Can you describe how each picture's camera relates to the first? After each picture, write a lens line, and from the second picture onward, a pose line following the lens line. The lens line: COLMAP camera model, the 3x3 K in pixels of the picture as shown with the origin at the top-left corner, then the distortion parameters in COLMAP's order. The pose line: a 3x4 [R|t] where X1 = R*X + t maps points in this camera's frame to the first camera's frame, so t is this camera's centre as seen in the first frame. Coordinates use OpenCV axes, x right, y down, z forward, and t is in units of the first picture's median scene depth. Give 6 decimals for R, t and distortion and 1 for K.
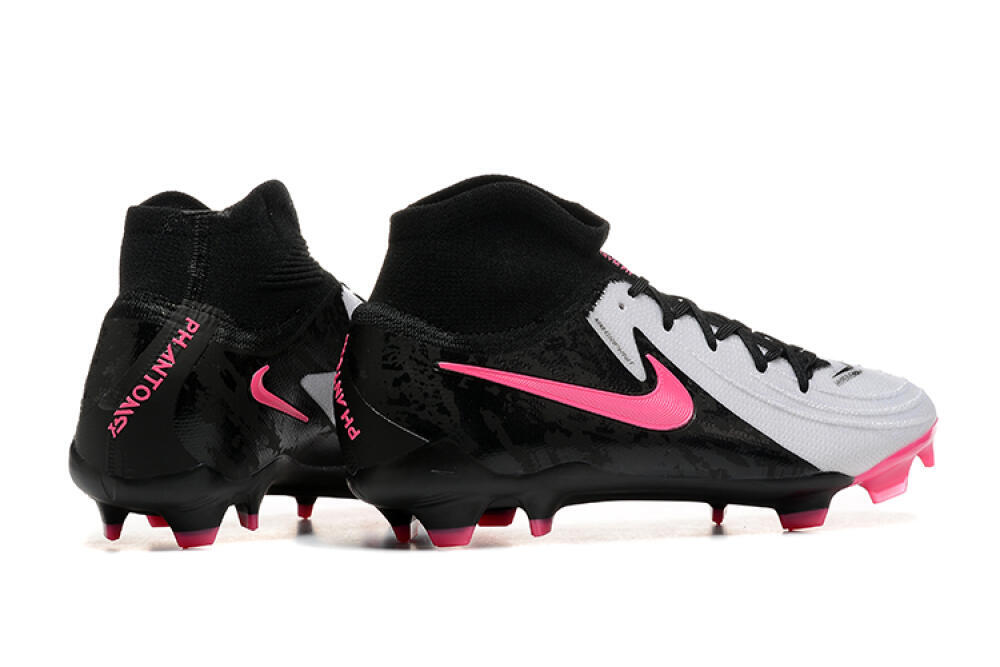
lens RADIAL K [[2813.3, 0, 500.3], [0, 2813.3, 330.3], [0, 0, 1]] dist [0.114051, 0.000000]
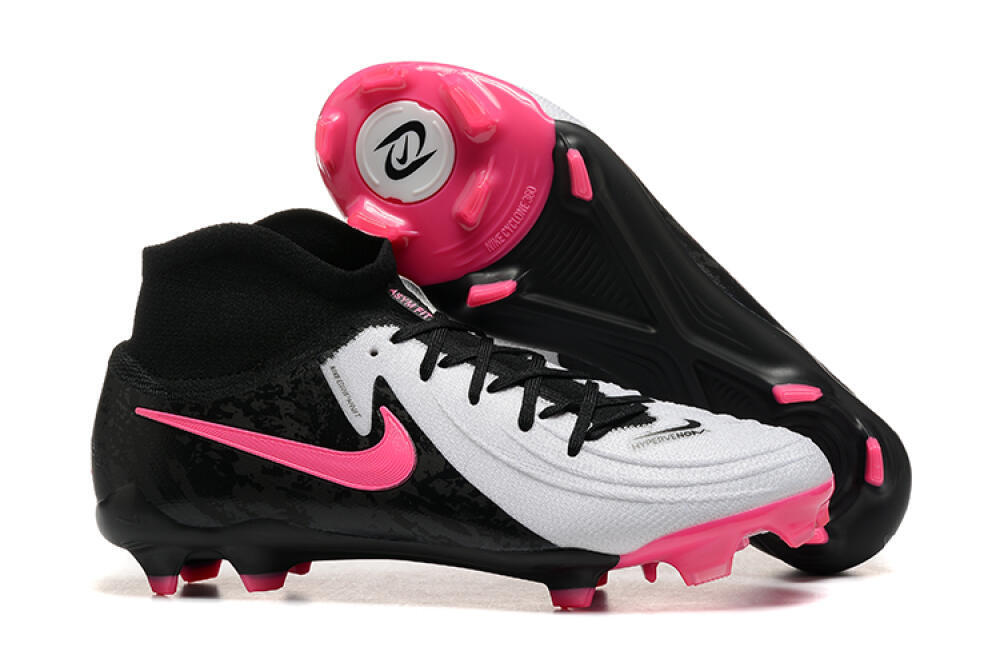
lens RADIAL K [[2813.3, 0, 497.9], [0, 2813.3, 337.0], [0, 0, 1]] dist [0.114051, 0.000000]
pose [[0.755992, 0.035563, -0.653614, 0.695592], [-0.010264, 0.999044, 0.042486, -0.054855], [0.654500, -0.025410, 0.755634, 0.329332]]
